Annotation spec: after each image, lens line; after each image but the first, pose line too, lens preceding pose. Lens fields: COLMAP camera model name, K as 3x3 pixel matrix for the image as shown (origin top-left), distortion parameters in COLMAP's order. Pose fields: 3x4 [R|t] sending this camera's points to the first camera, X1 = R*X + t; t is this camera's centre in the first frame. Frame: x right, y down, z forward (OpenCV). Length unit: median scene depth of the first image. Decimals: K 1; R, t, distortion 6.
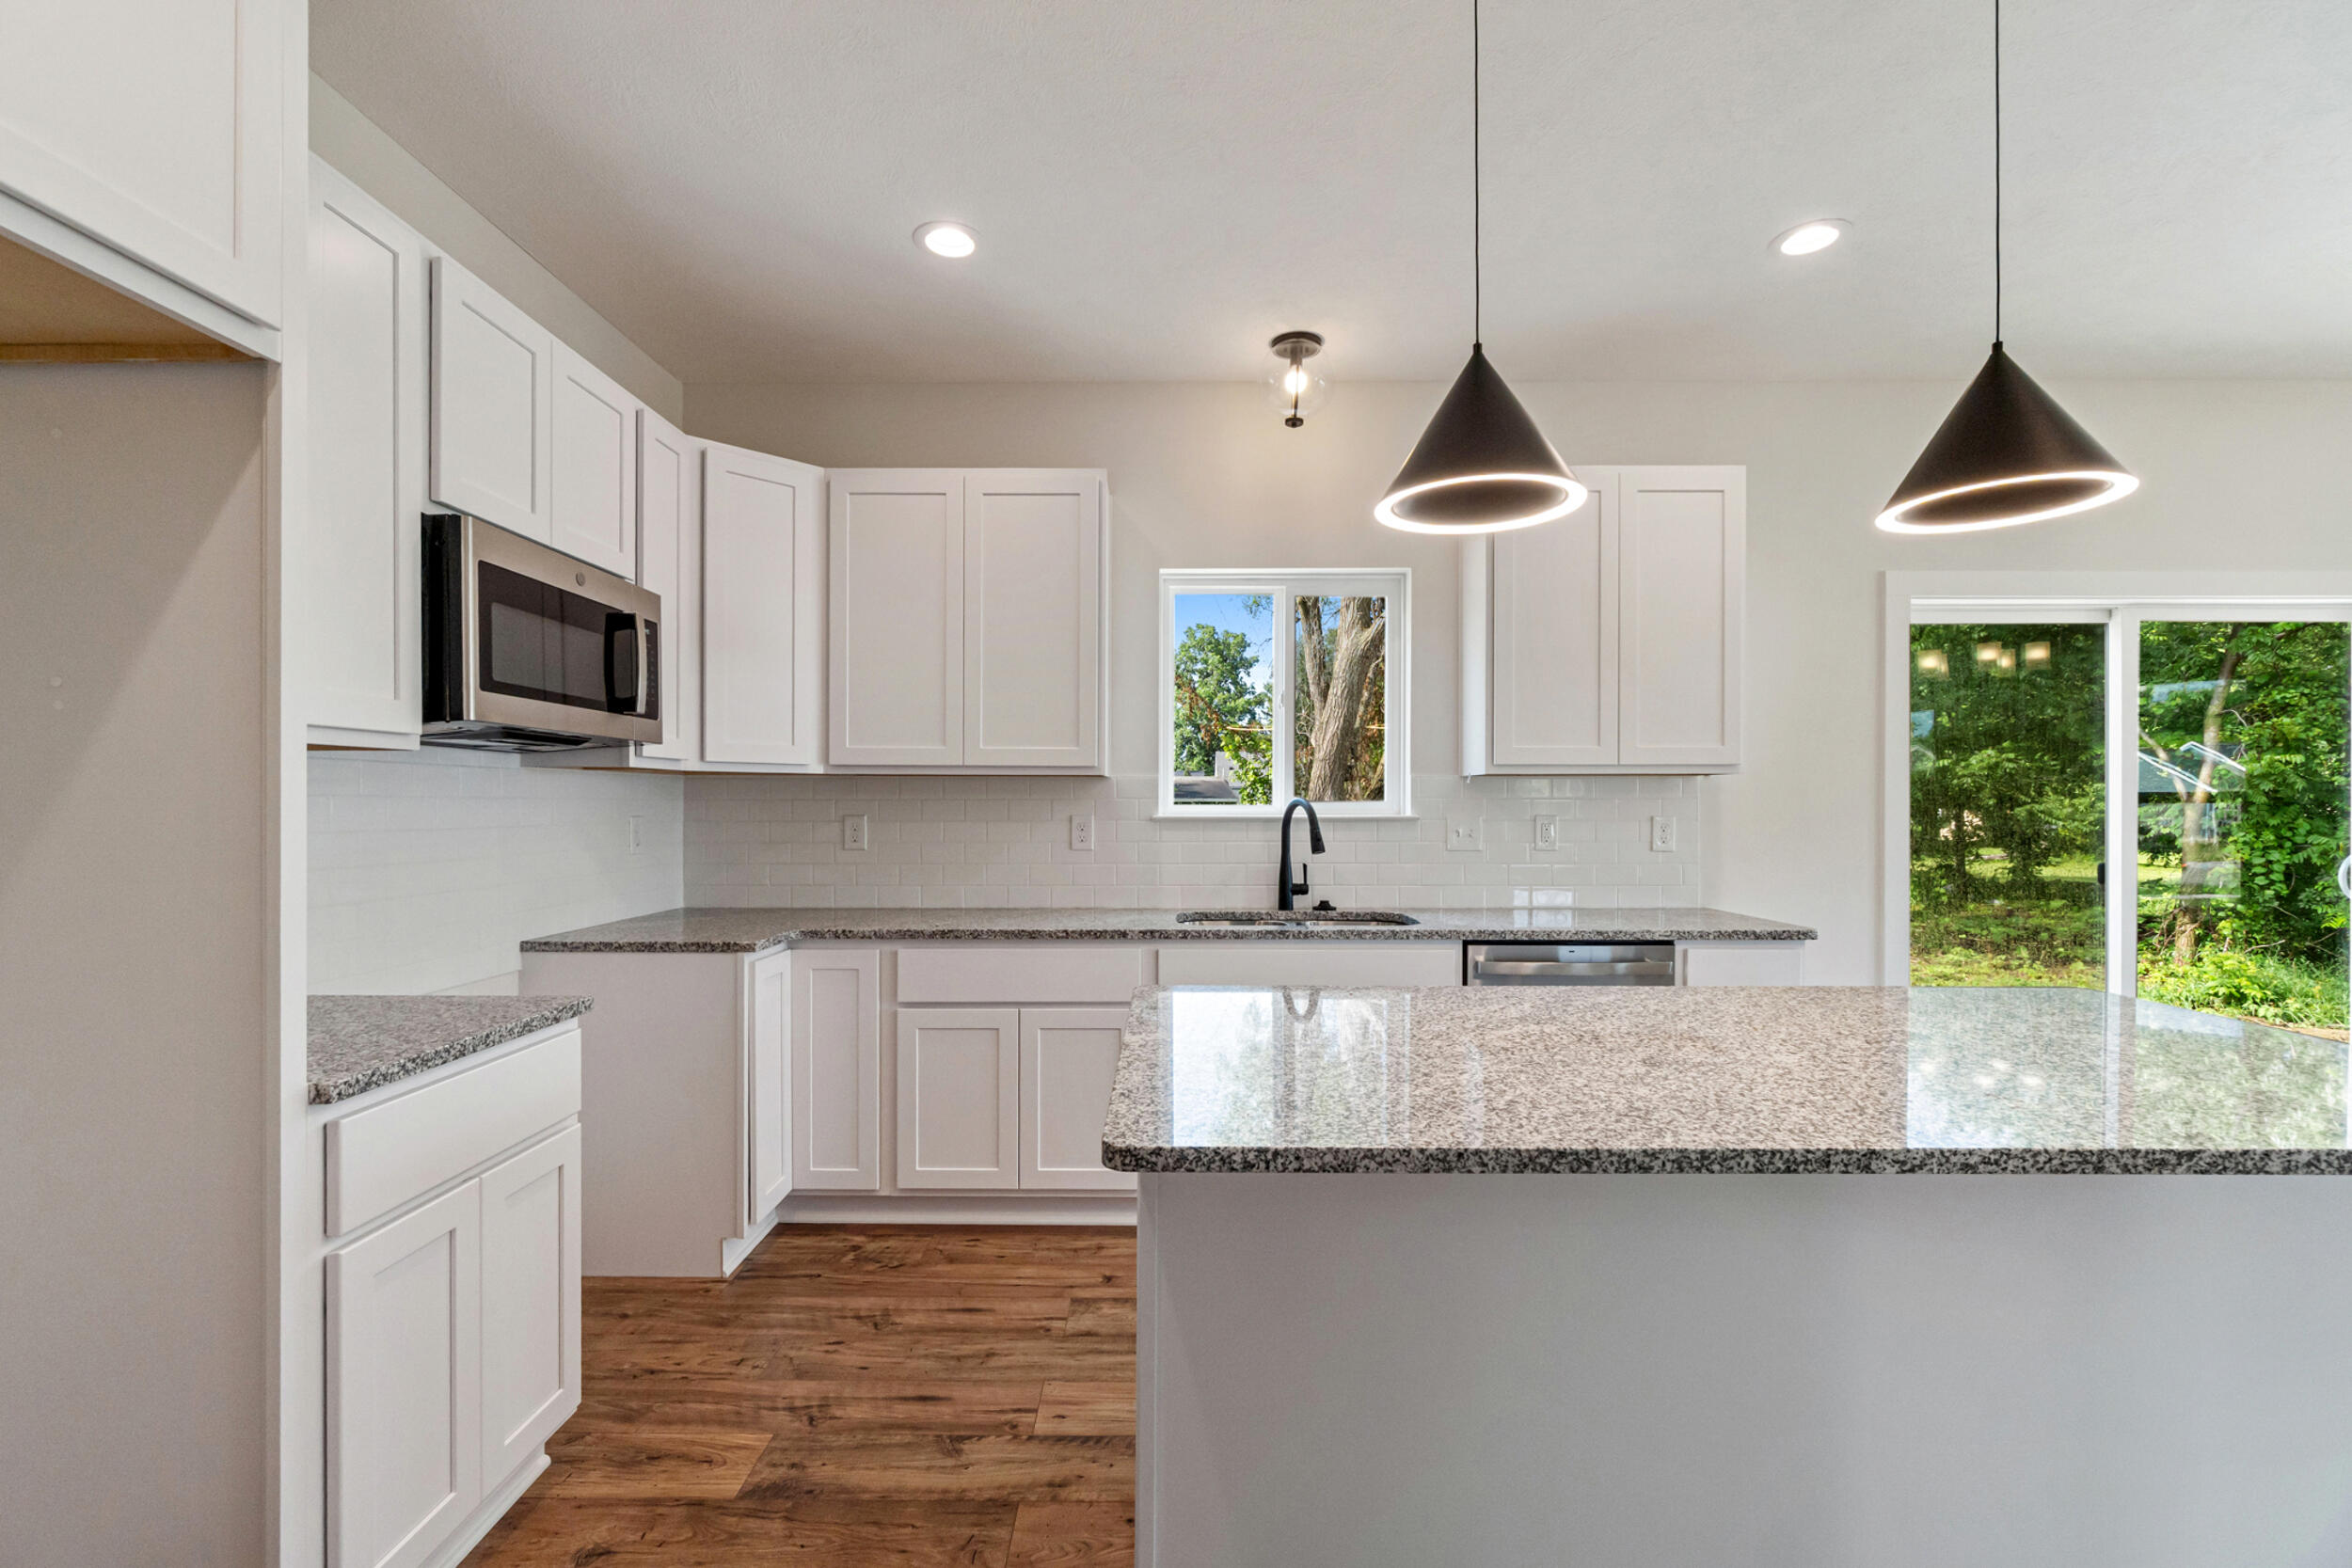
lens RADIAL K [[1024.2, 0, 1171.4], [0, 1024.2, 797.9], [0, 0, 1]] dist [-0.000463, 0.000512]
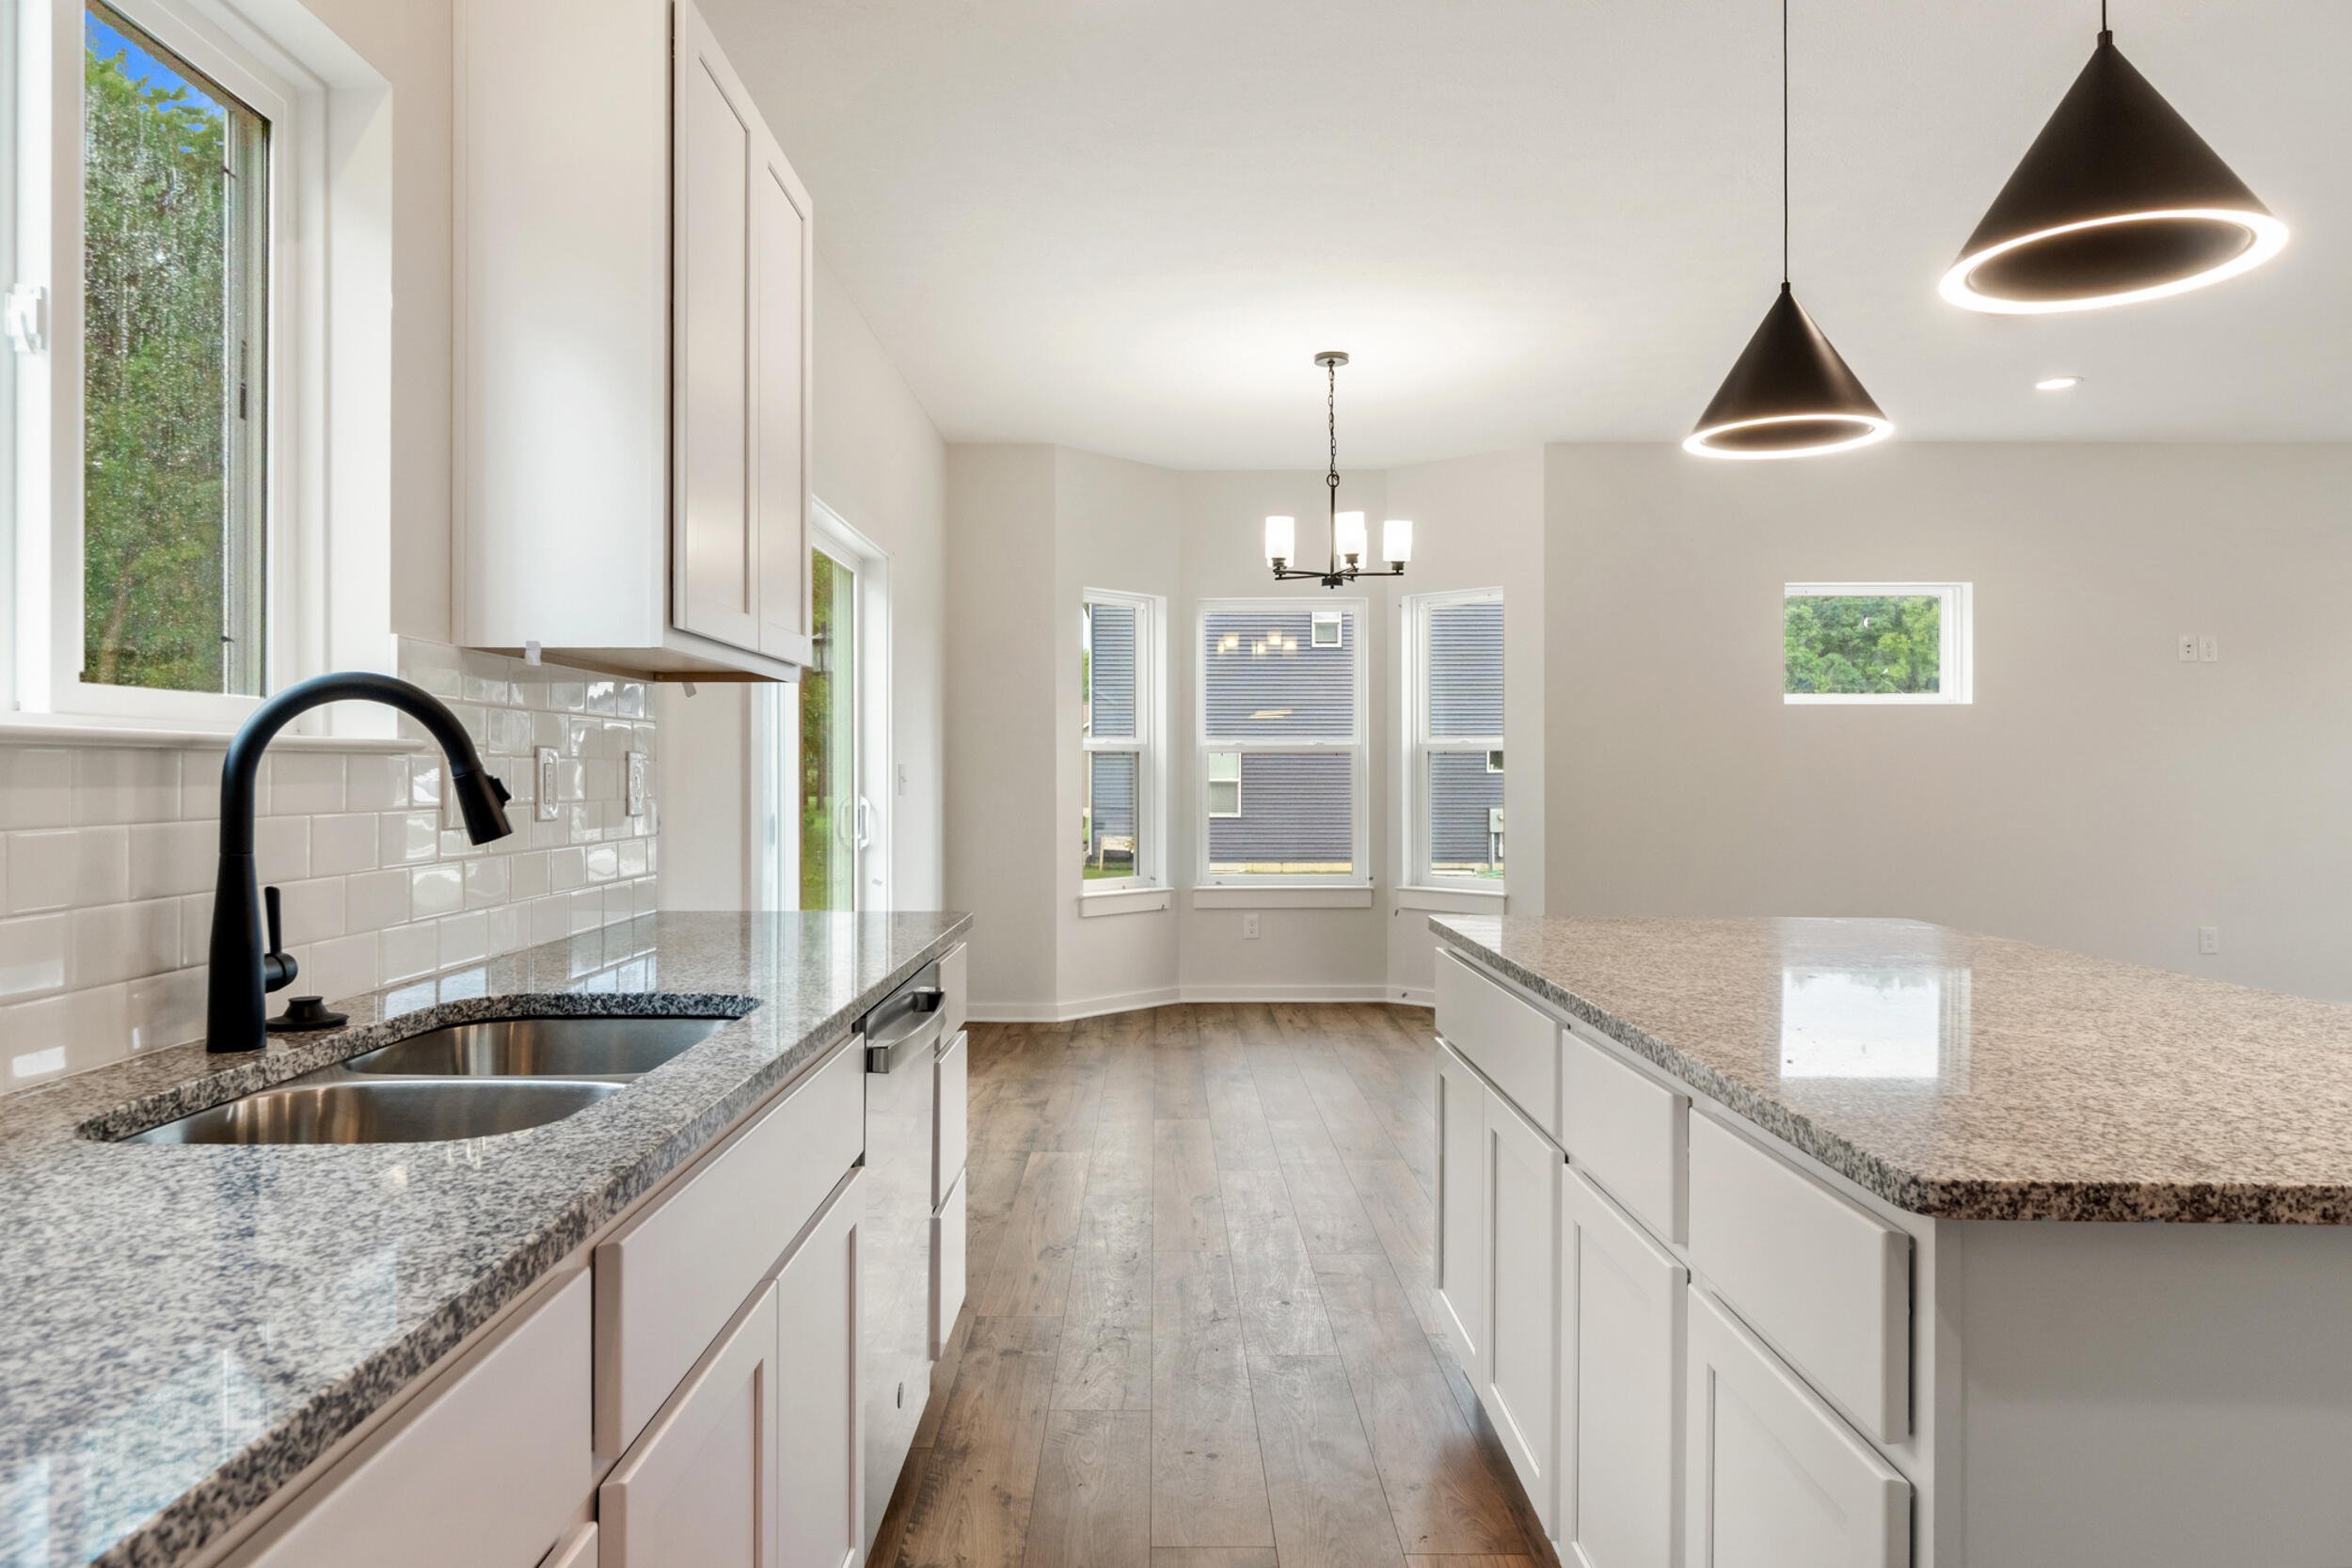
lens RADIAL K [[1459.9, 0, 1177.3], [0, 1459.9, 773.3], [0, 0, 1]] dist [0.002971, 0.001700]
pose [[0.005485, -0.000682, 0.999985, -0.346093], [-0.005551, 0.999984, 0.000712, 0.030968], [-0.999970, -0.005555, 0.005481, 0.813630]]
